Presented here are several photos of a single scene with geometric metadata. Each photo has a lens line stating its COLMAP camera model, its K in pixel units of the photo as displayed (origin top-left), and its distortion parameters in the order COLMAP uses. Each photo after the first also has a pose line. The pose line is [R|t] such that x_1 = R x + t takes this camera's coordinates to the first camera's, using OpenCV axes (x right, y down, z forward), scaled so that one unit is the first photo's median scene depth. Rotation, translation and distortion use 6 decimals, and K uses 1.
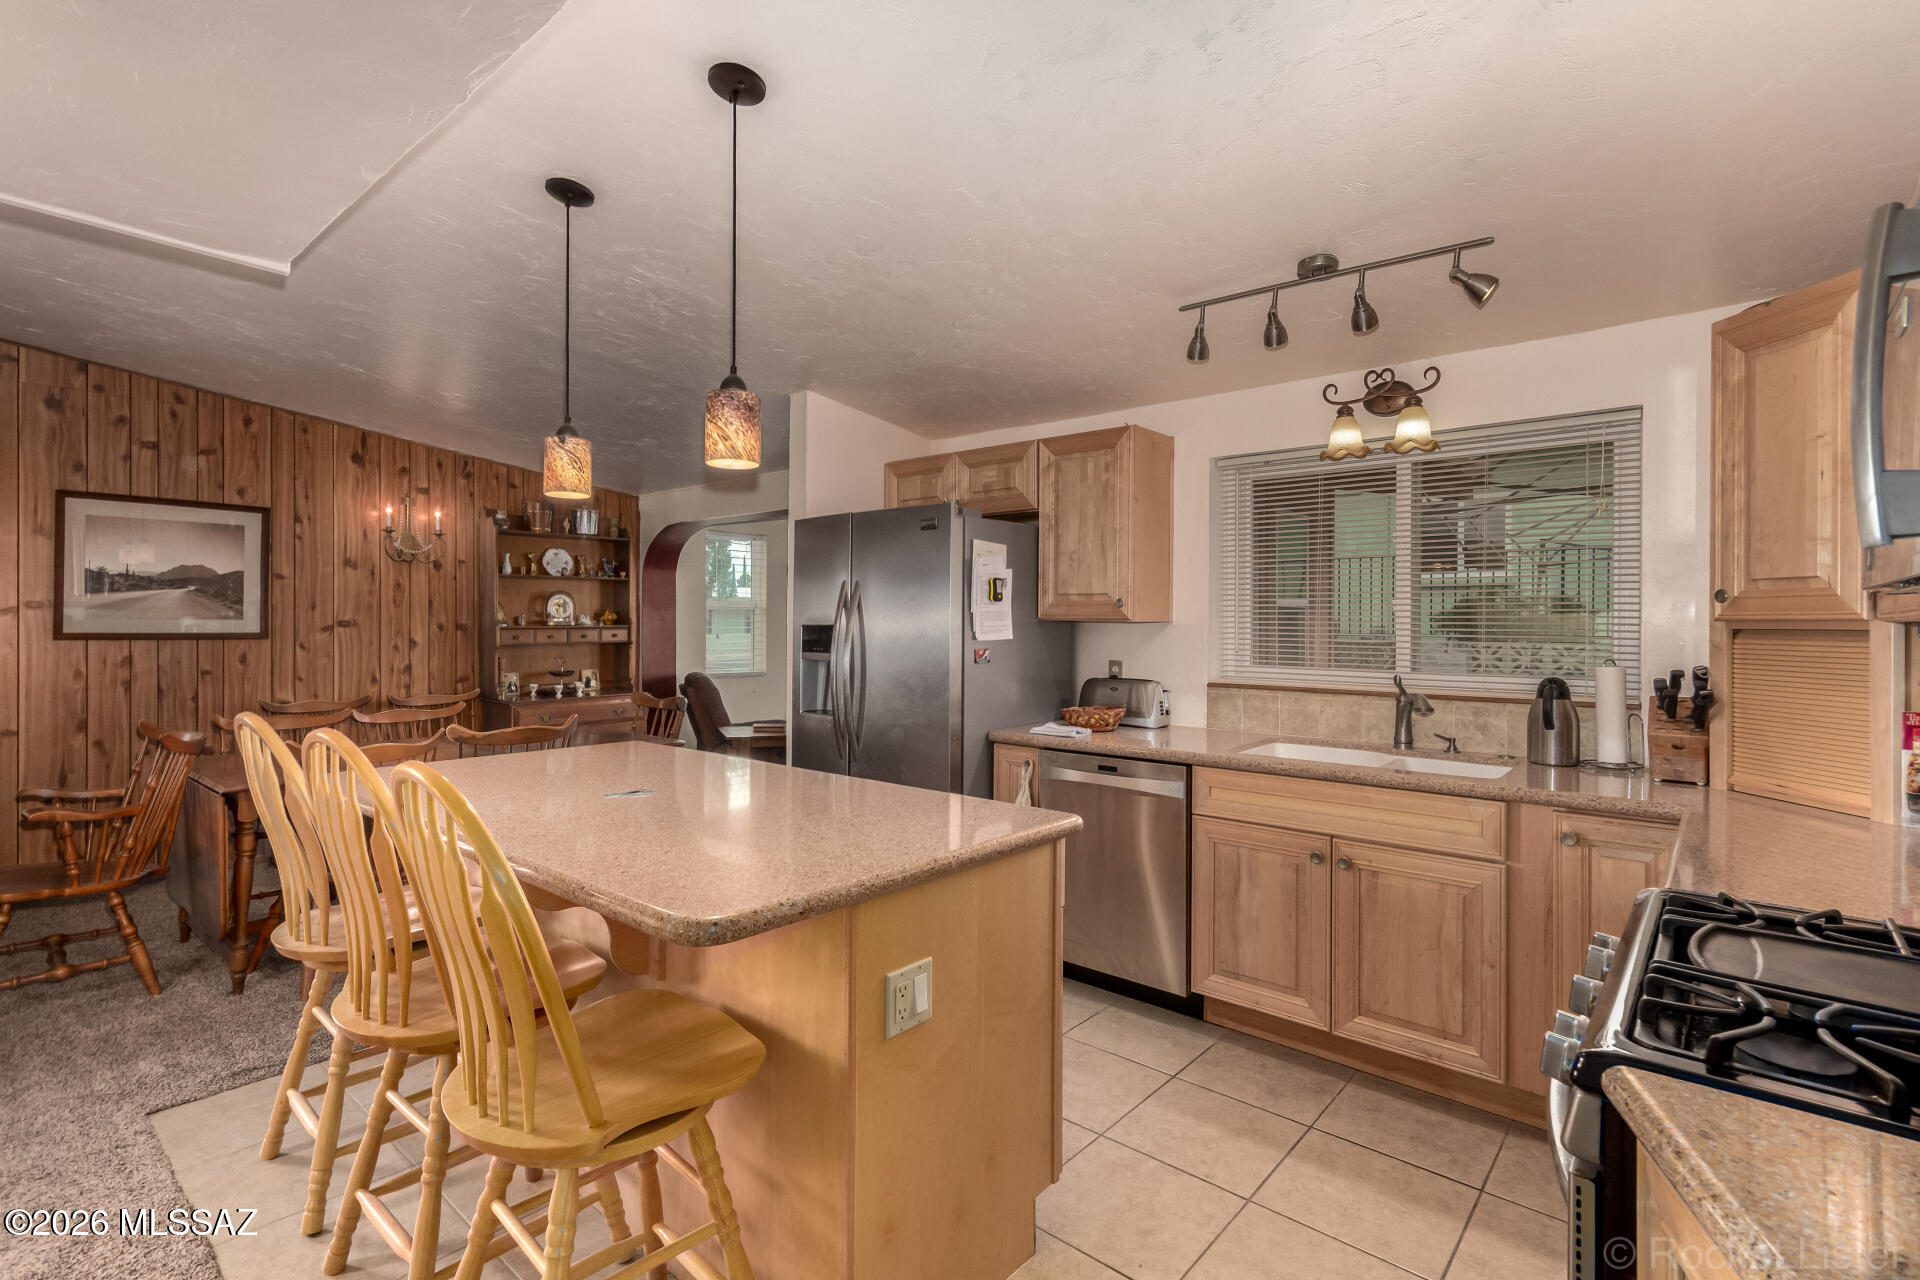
lens RADIAL K [[904.8, 0, 970.1], [0, 904.8, 622.2], [0, 0, 1]] dist [-0.005505, -0.000177]
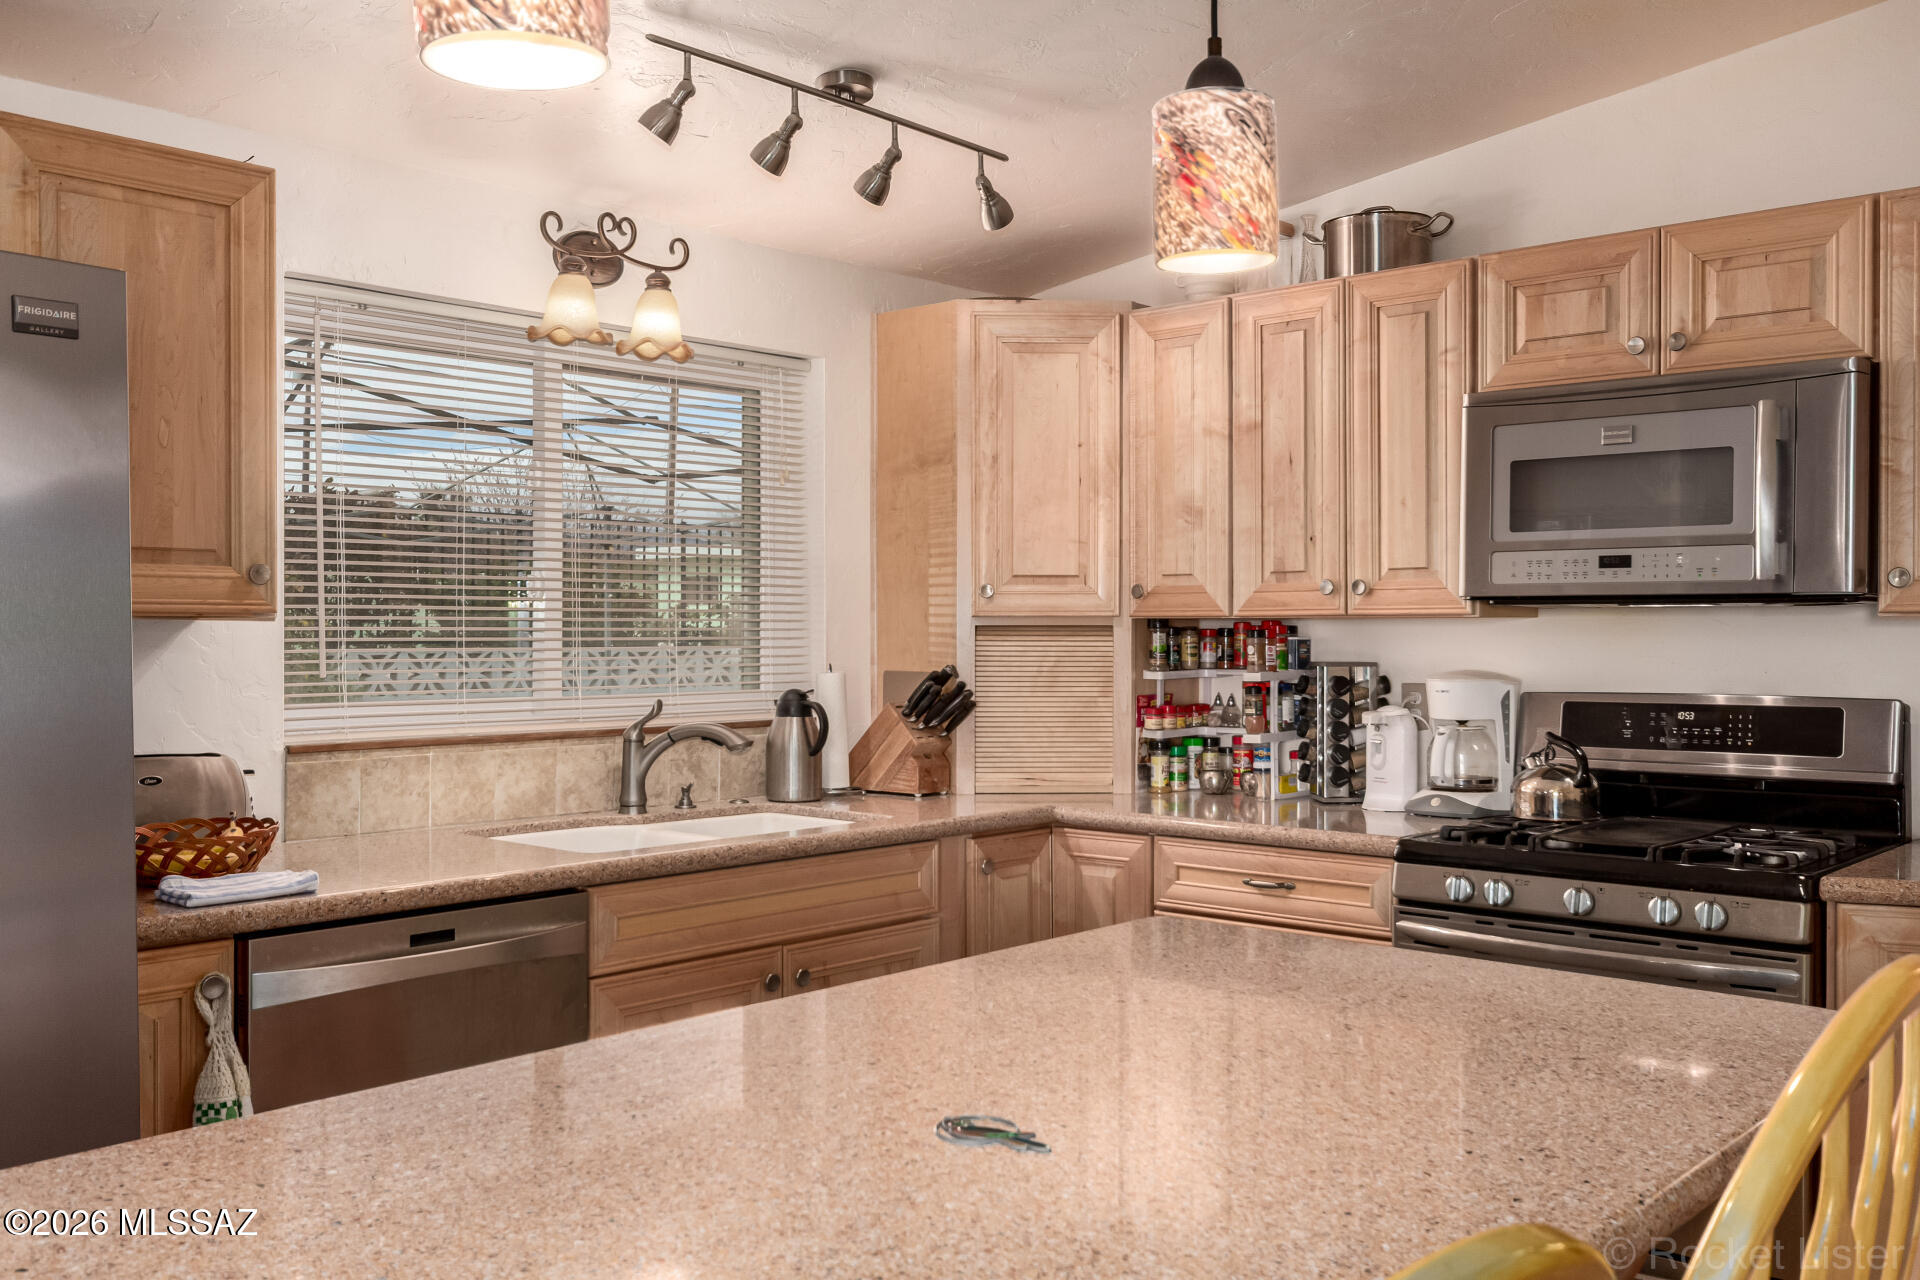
lens RADIAL K [[1692.1, 0, 962.8], [0, 1692.1, 645.3], [0, 0, 1]] dist [0.081818, -0.005272]
pose [[0.032783, -0.017176, 0.999315, -0.701088], [0.000676, 0.999852, 0.017163, -0.001635], [-0.999462, 0.000112, 0.032789, 0.697006]]
